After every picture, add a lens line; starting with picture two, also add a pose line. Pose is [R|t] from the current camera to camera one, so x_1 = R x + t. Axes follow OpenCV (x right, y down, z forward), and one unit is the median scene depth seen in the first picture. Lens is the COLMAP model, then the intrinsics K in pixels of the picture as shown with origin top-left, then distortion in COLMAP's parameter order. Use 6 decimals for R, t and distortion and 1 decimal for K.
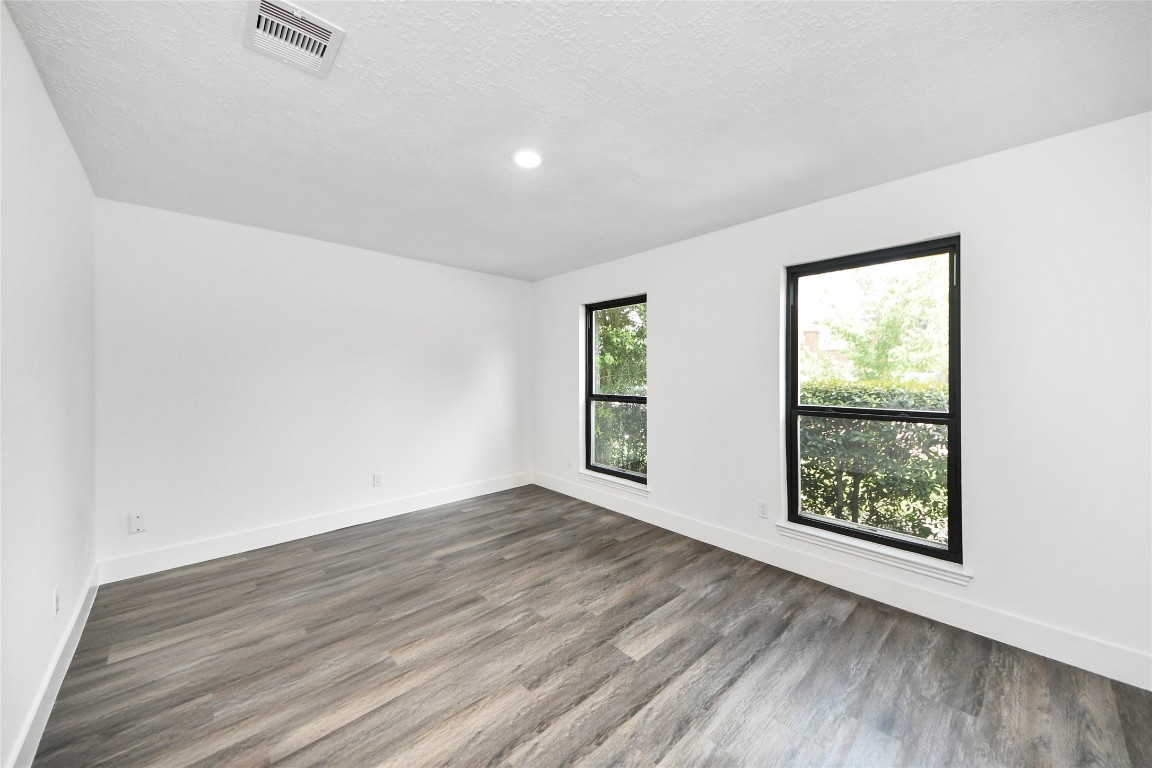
lens RADIAL K [[410.1, 0, 548.0], [0, 410.1, 373.8], [0, 0, 1]] dist [0.031227, -0.008233]
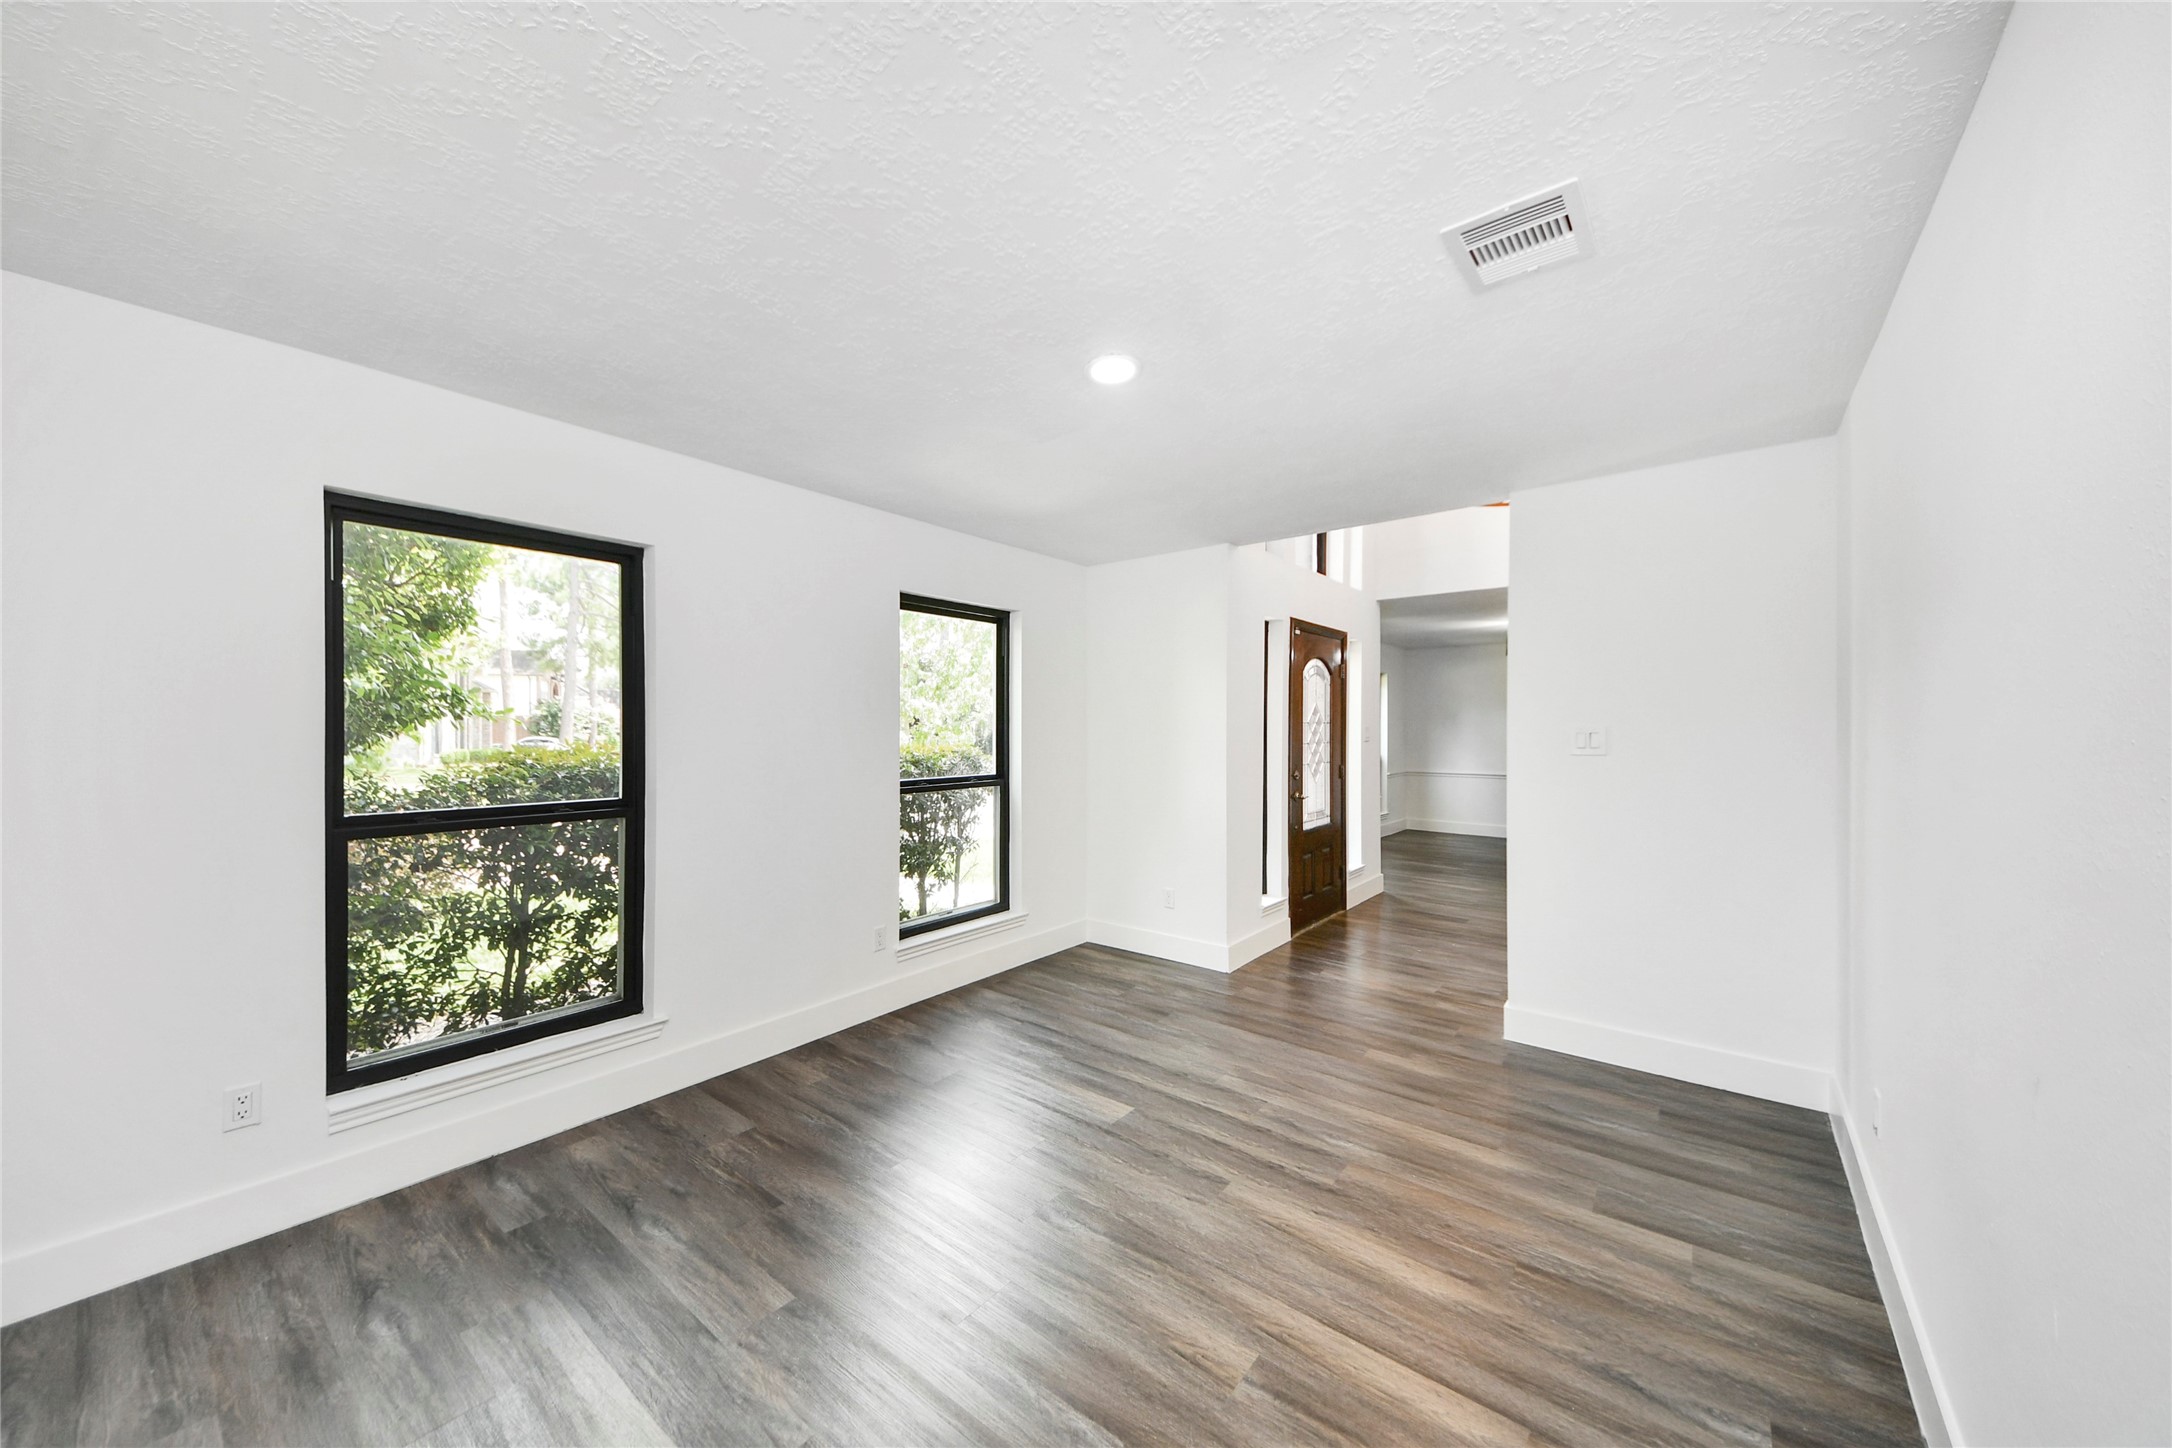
lens RADIAL K [[773.2, 0, 1081.1], [0, 773.2, 712.8], [0, 0, 1]] dist [0.031227, -0.008233]
pose [[-0.170063, 0.011547, 0.985366, -1.244632], [0.015666, 0.999837, -0.009013, -0.049486], [-0.985309, 0.013904, -0.170216, 1.352249]]
